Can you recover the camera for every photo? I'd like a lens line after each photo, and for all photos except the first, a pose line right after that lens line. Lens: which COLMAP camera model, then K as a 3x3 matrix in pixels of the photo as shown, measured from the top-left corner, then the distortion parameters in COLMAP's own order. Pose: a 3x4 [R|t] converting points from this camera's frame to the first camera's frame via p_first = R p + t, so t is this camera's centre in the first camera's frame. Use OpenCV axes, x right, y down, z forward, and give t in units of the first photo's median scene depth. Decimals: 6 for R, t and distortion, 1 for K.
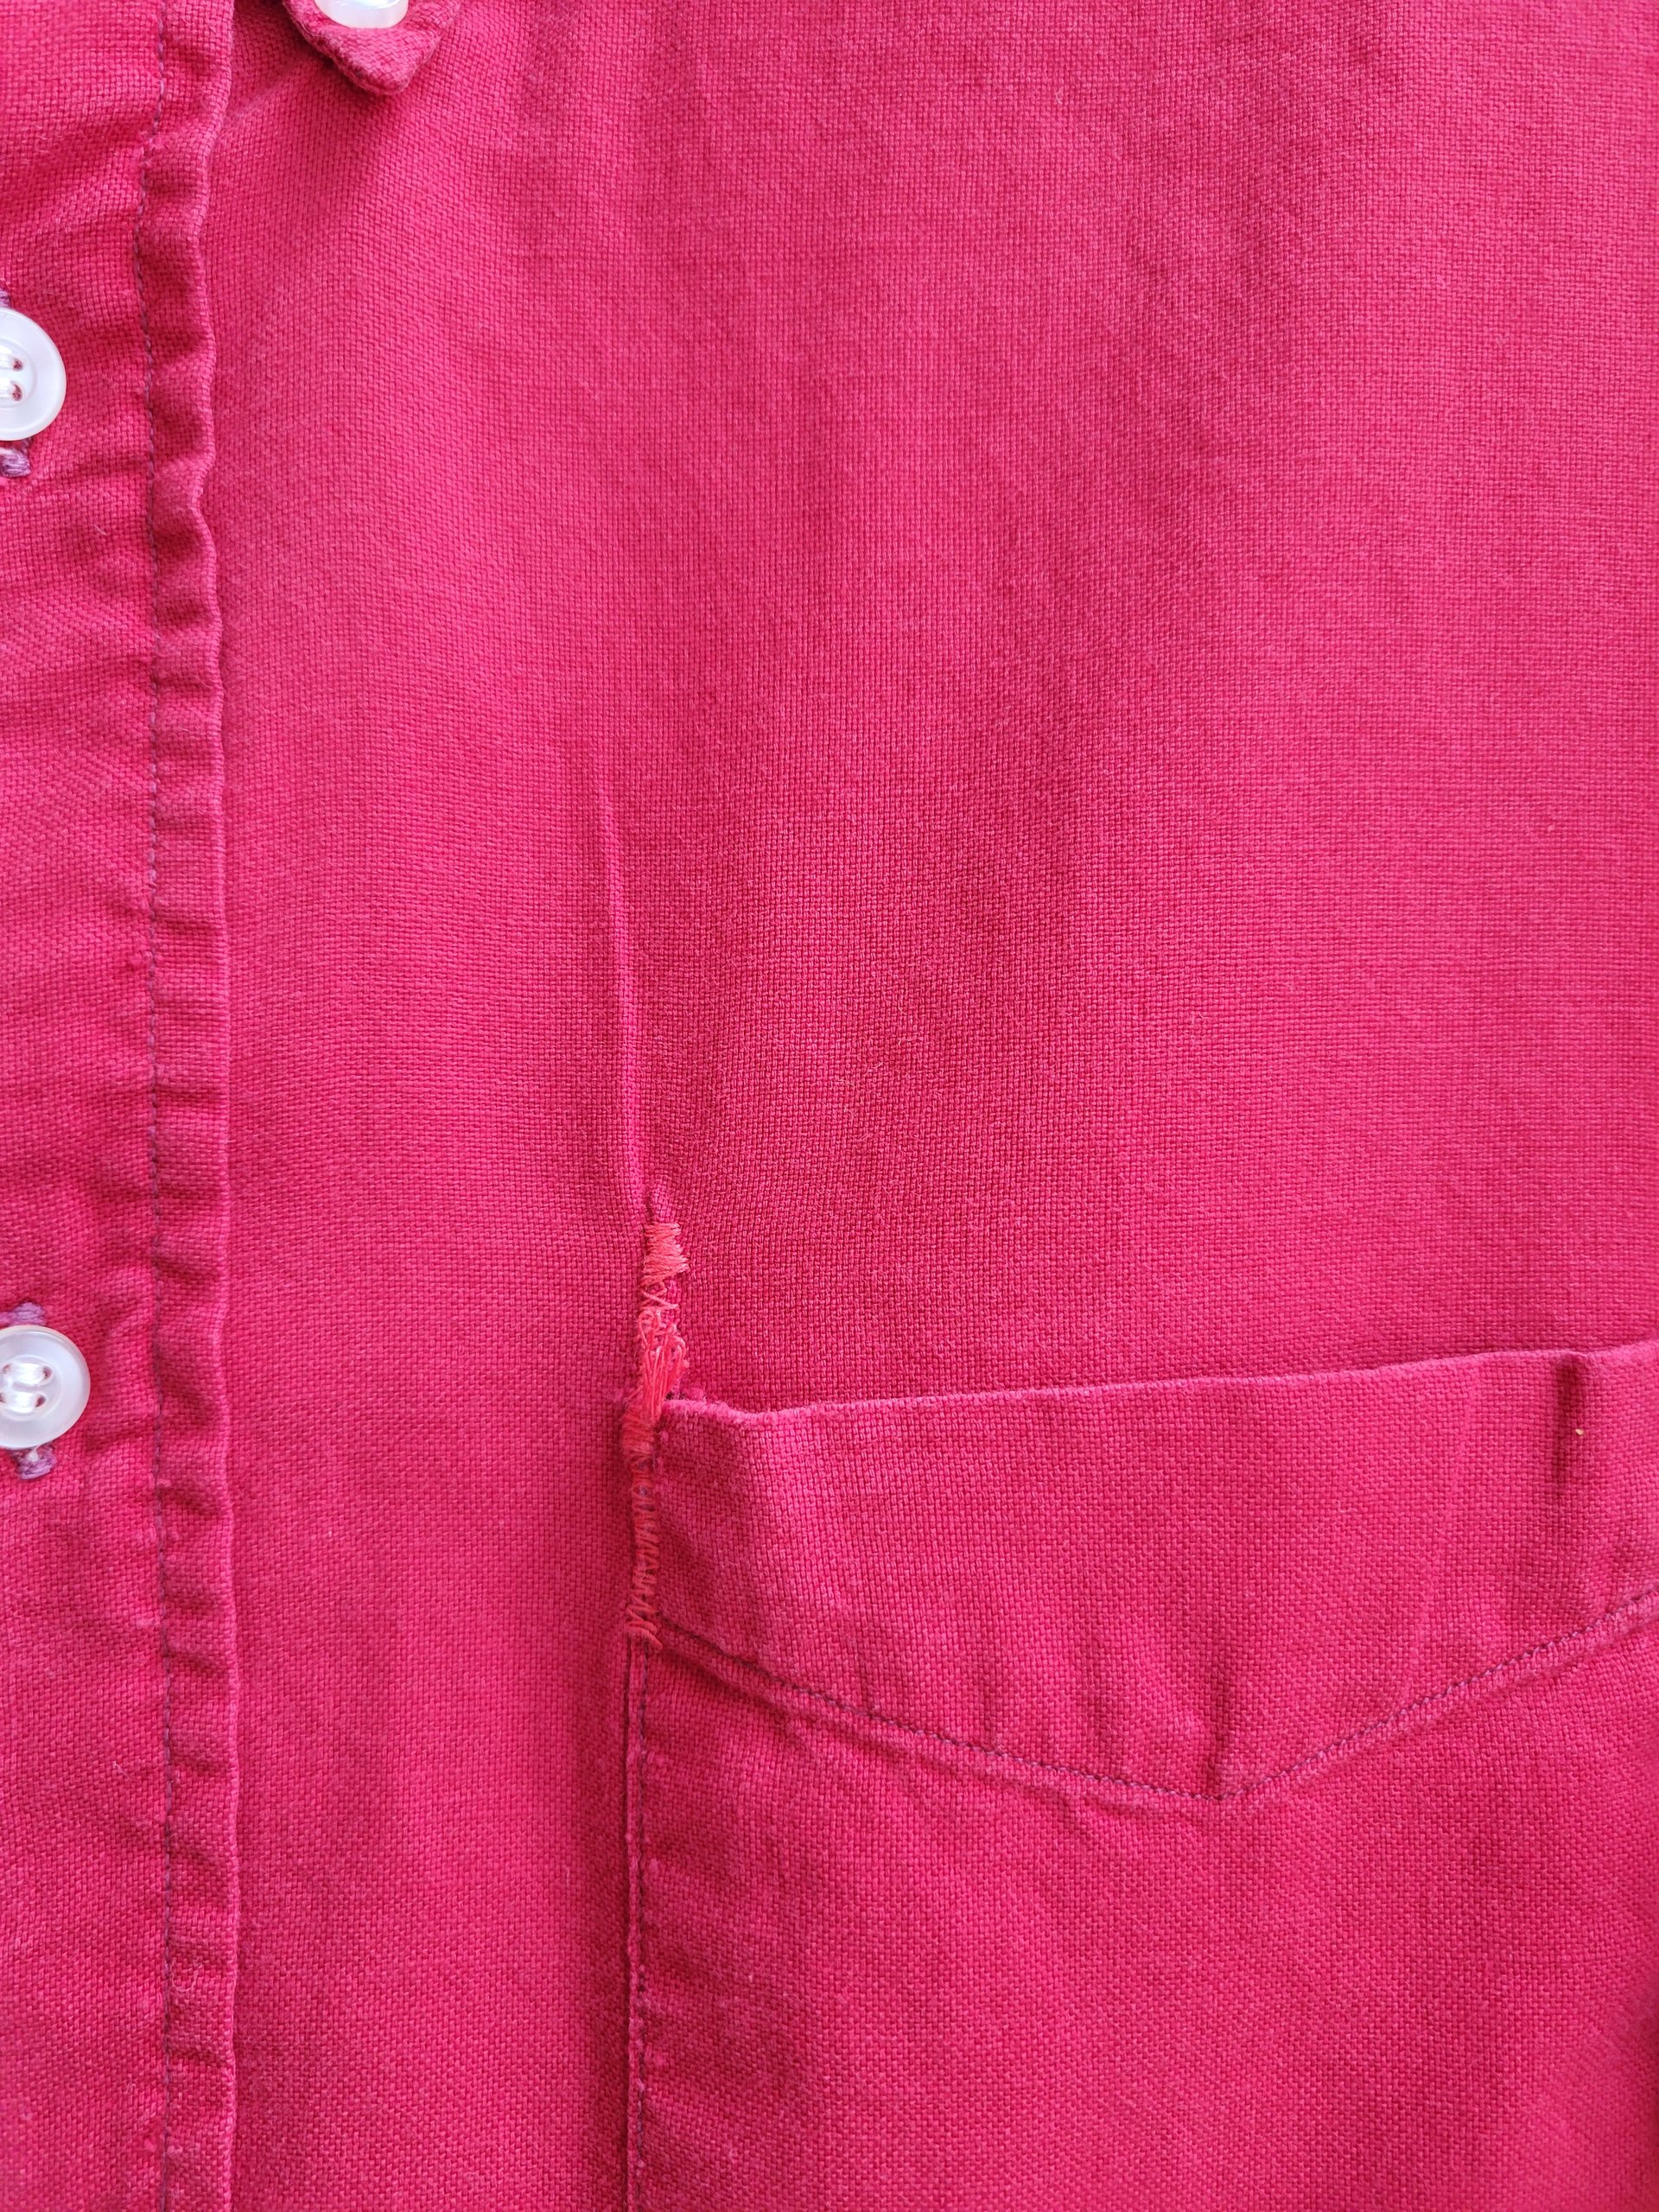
lens RADIAL K [[1638.5, 0, 916.7], [0, 1638.5, 1074.5], [0, 0, 1]] dist [0.004531, -0.022848]
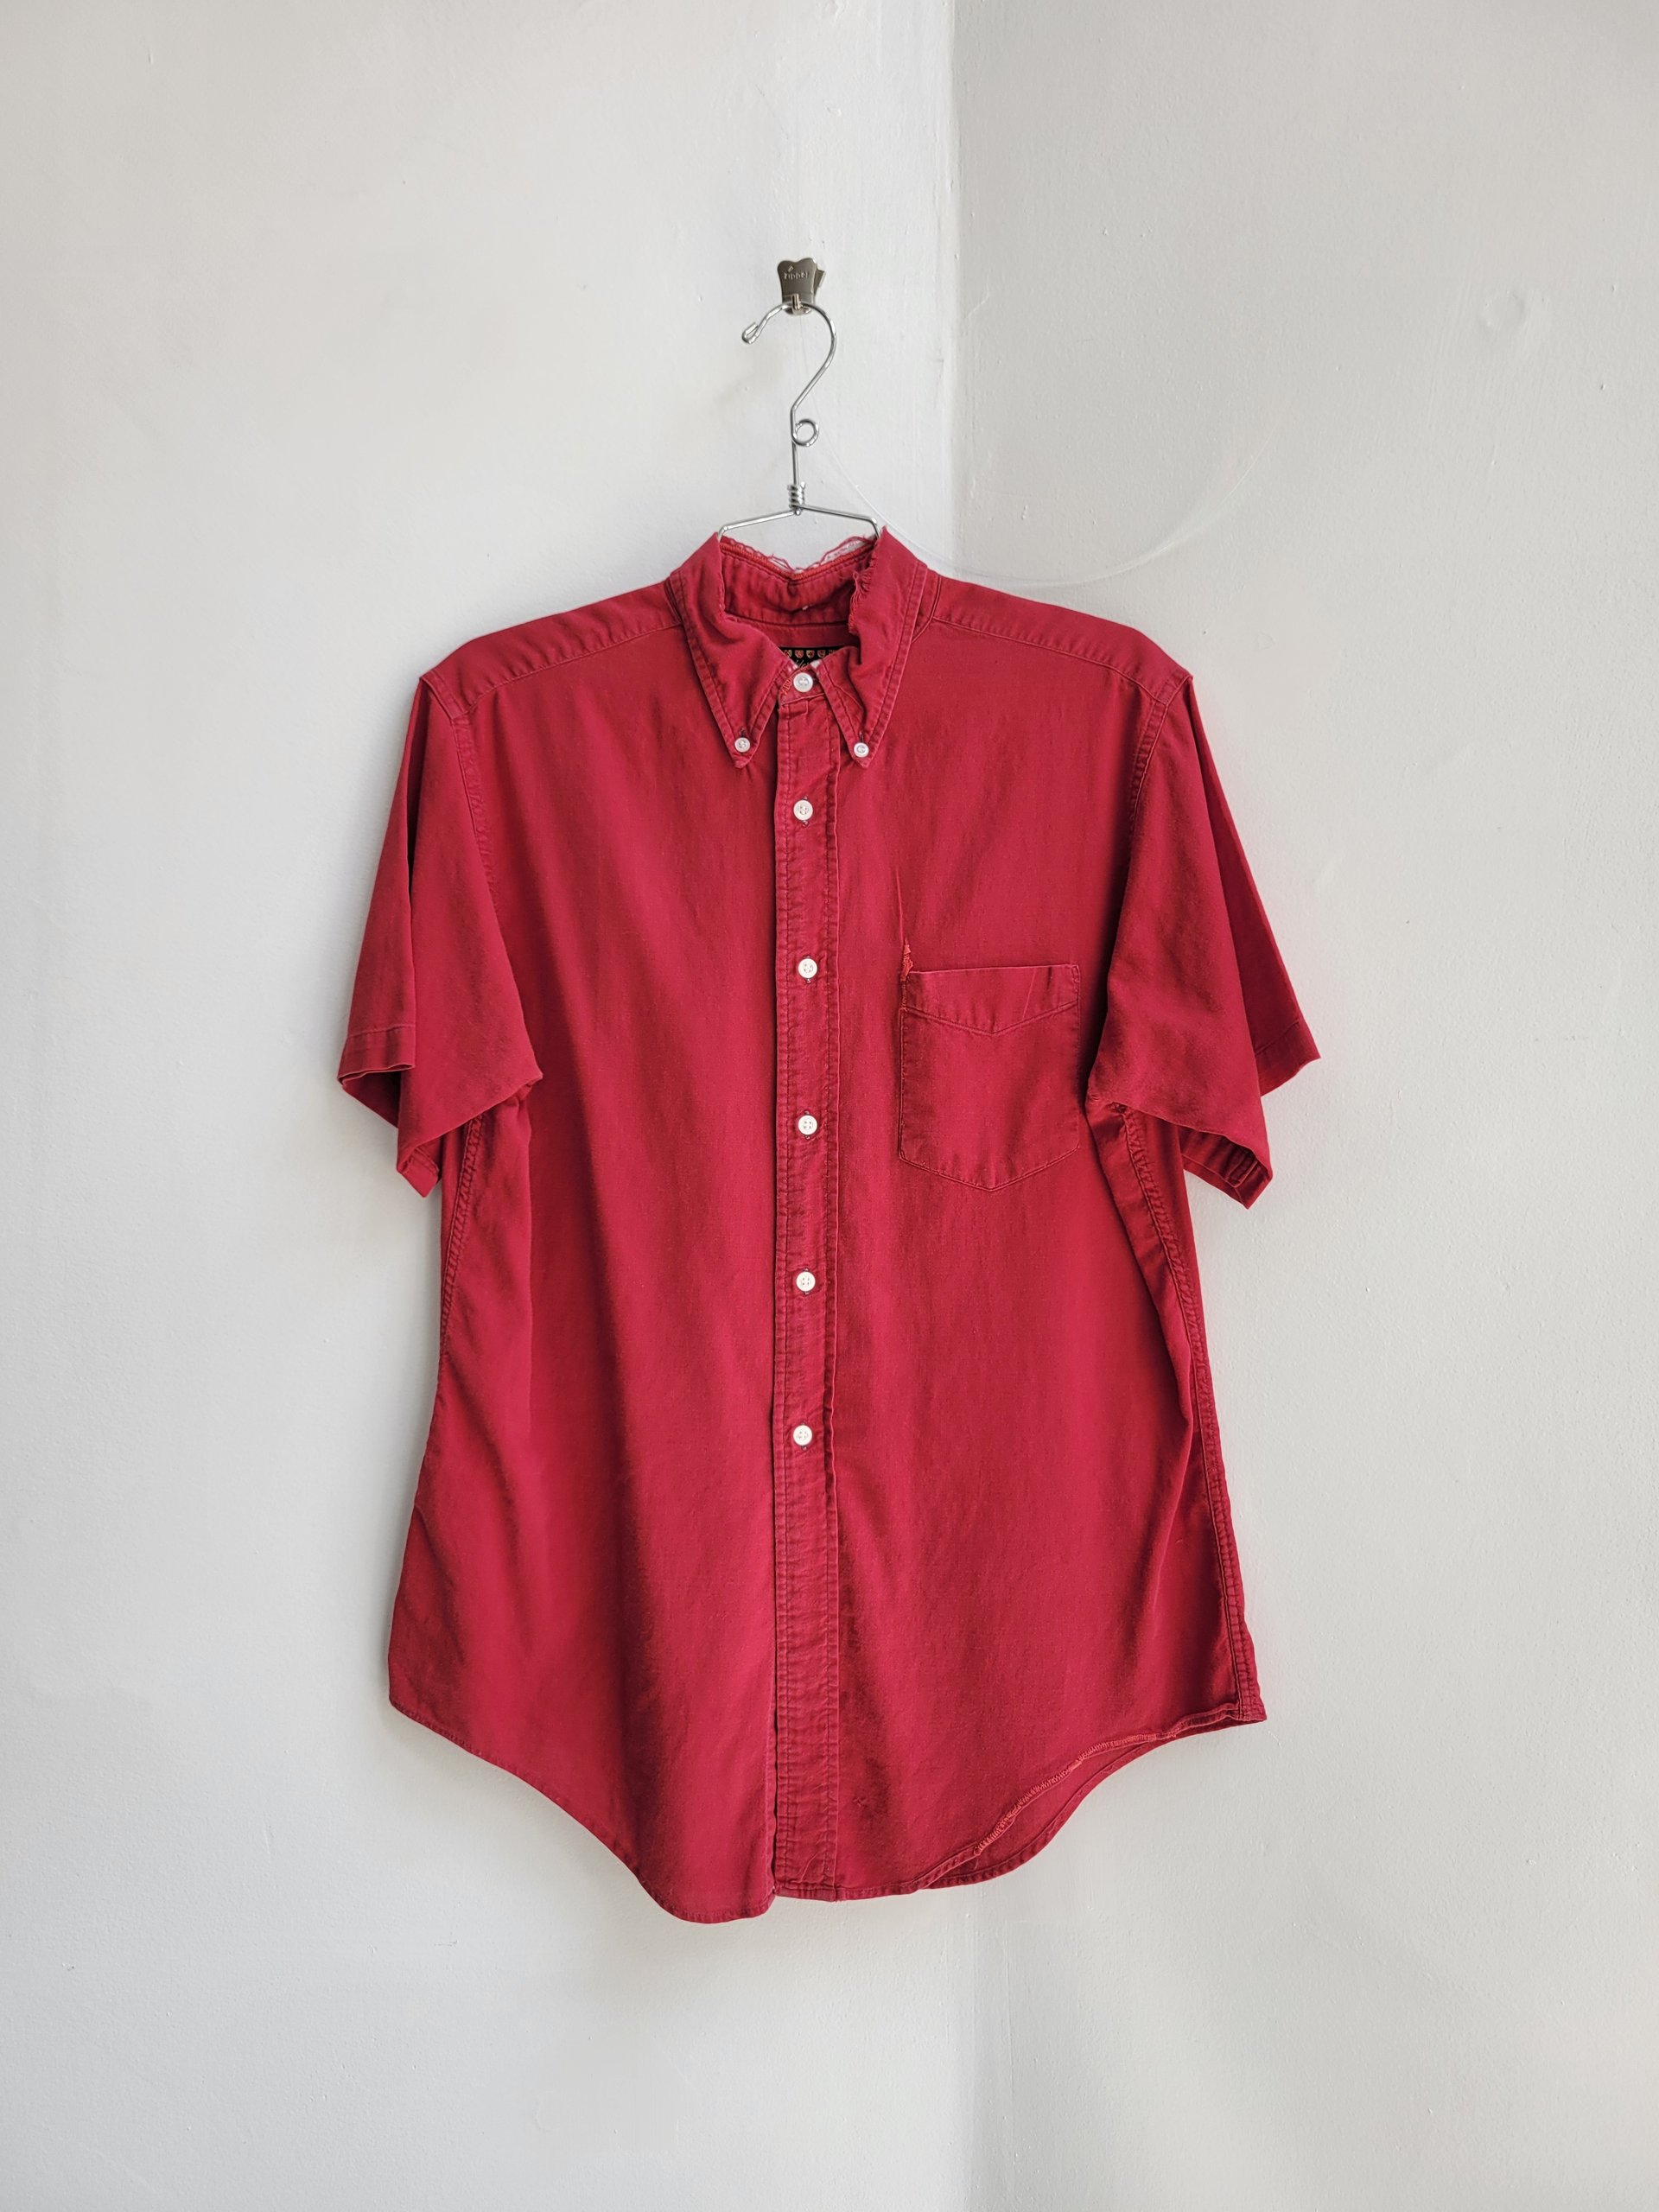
lens RADIAL K [[1773.4, 0, 823.7], [0, 1773.4, 1099.5], [0, 0, 1]] dist [-0.005289, -0.012336]
pose [[0.997752, 0.011639, -0.065990, -0.019000], [-0.006534, 0.997005, 0.077067, 0.159917], [0.066689, -0.076462, 0.994840, -5.935101]]
